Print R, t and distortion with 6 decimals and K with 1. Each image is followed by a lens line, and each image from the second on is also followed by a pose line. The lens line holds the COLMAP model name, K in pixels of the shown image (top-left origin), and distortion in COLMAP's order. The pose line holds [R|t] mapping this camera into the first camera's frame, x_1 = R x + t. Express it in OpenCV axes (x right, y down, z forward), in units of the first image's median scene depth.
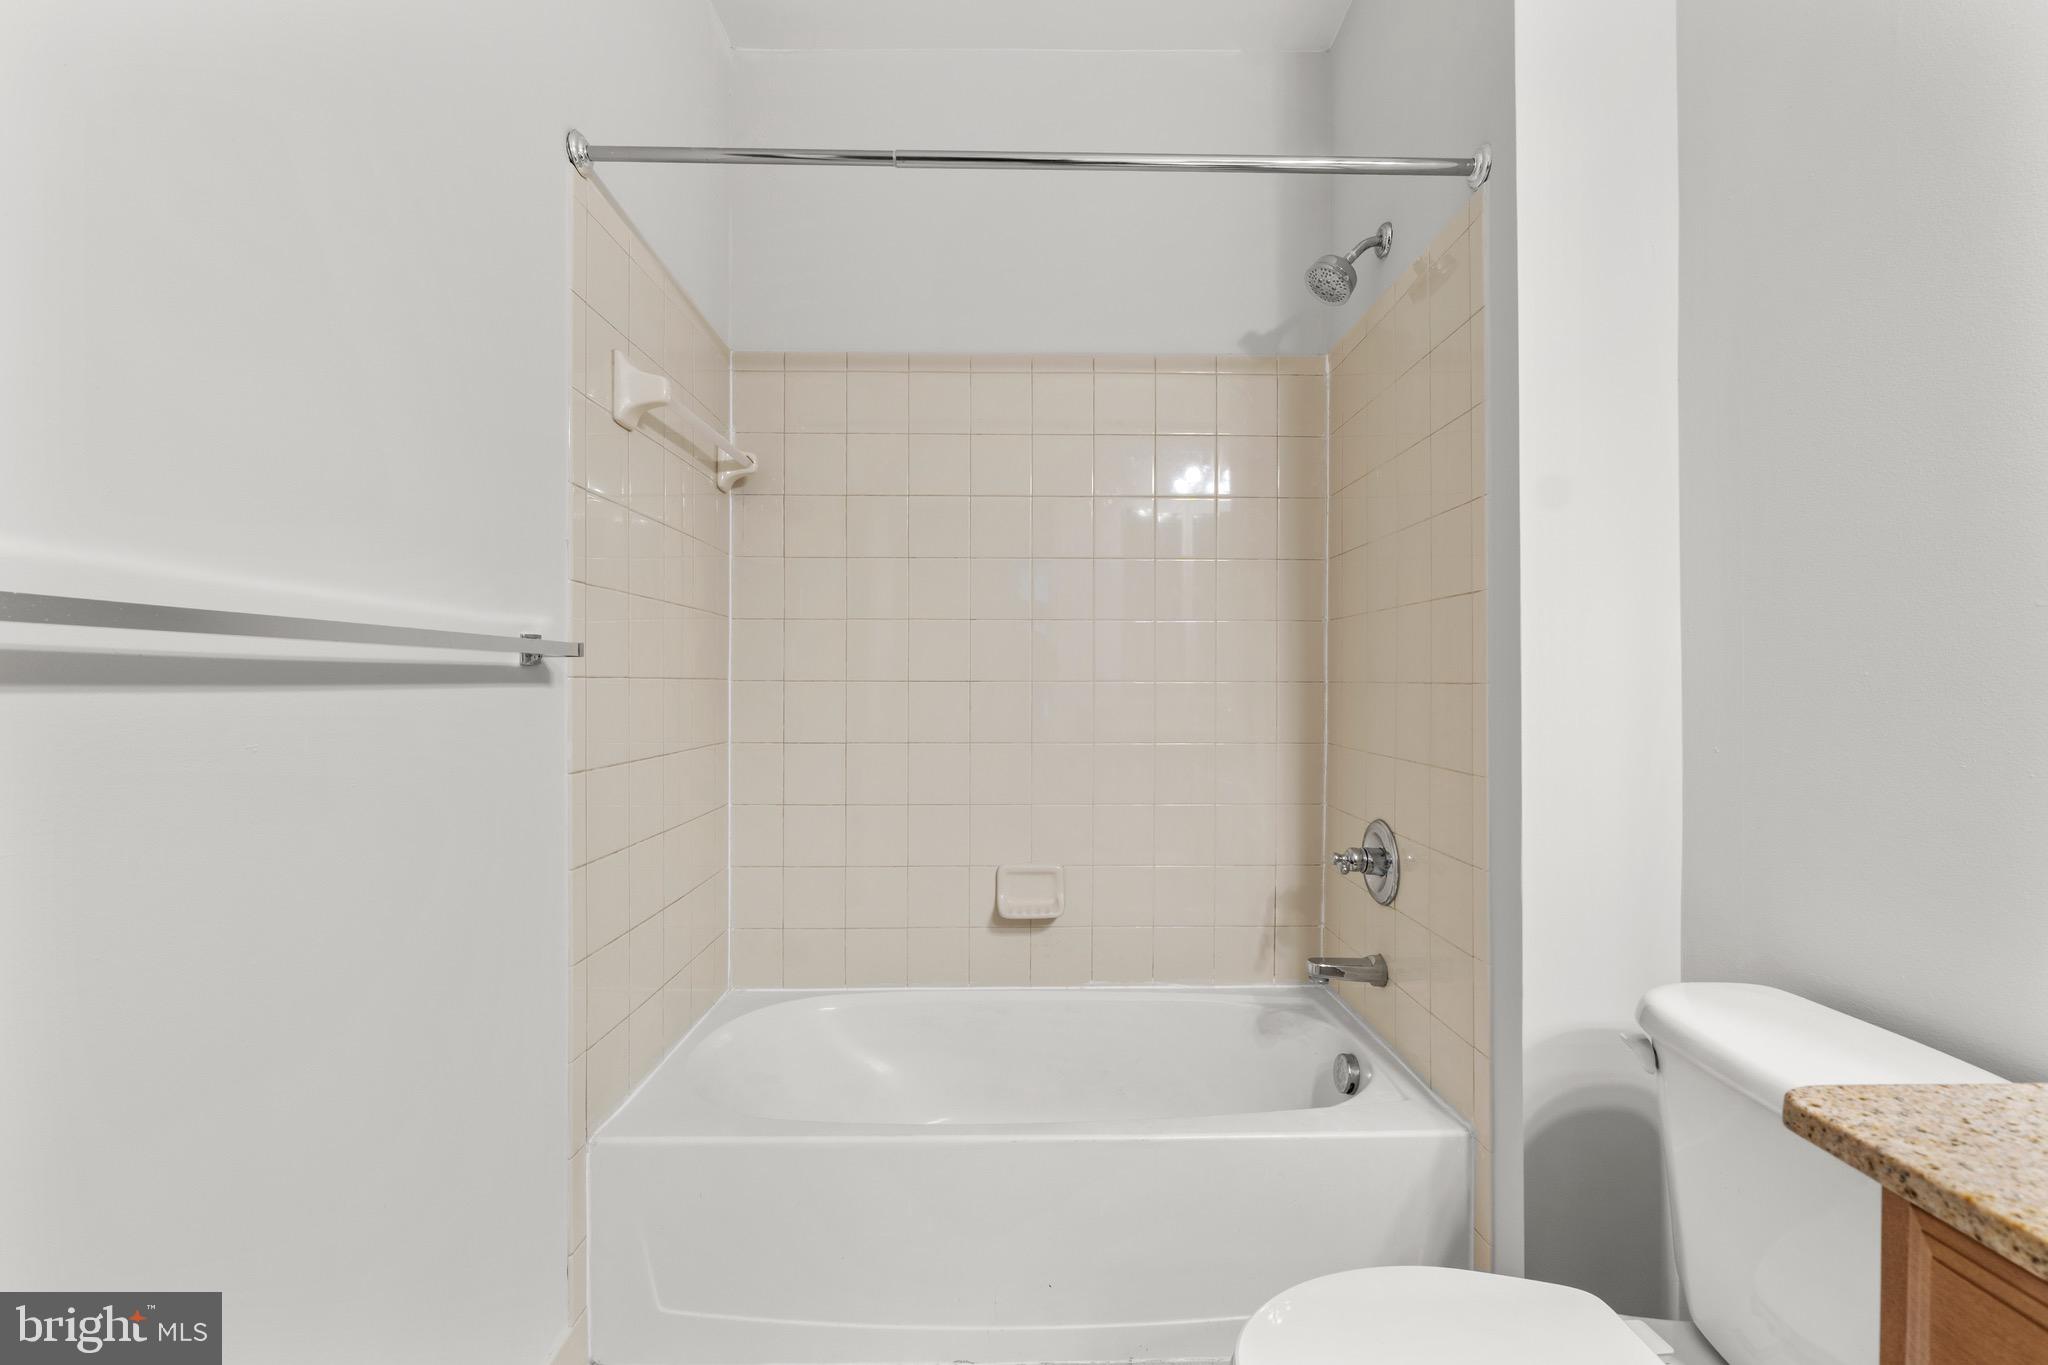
lens RADIAL K [[863.8, 0, 1024.0], [0, 863.8, 682.5], [0, 0, 1]] dist [-0.011210, 0.000107]
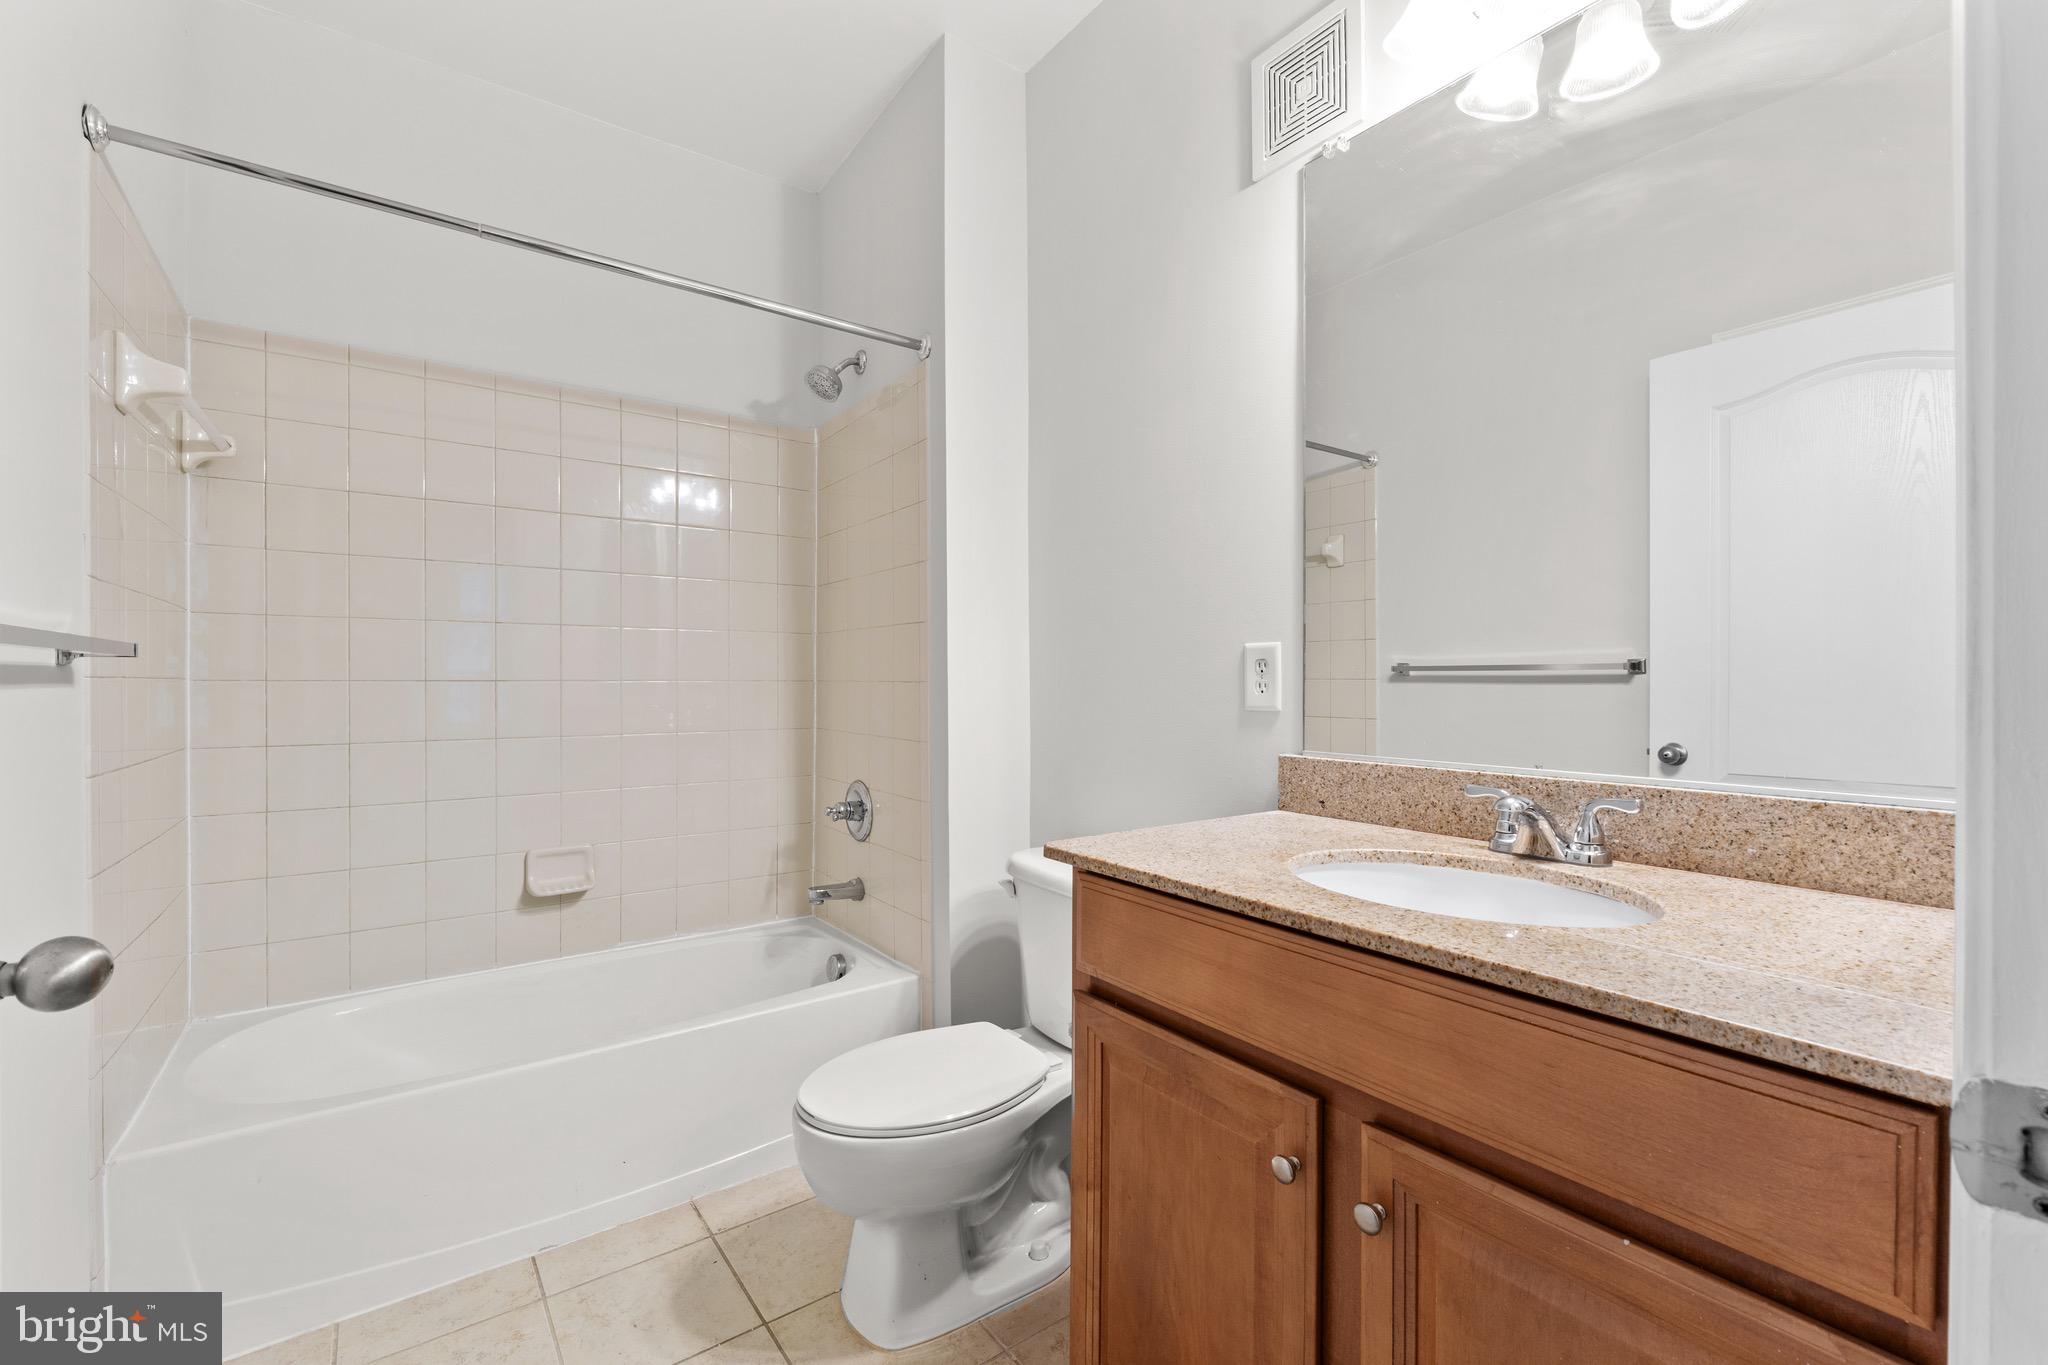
lens RADIAL K [[863.8, 0, 1024.0], [0, 863.8, 682.5], [0, 0, 1]] dist [-0.011210, 0.000107]
pose [[0.815780, -0.002629, 0.578357, -0.170194], [0.002625, 0.999996, 0.000843, 0.001478], [-0.578357, 0.000830, 0.815784, -0.283747]]
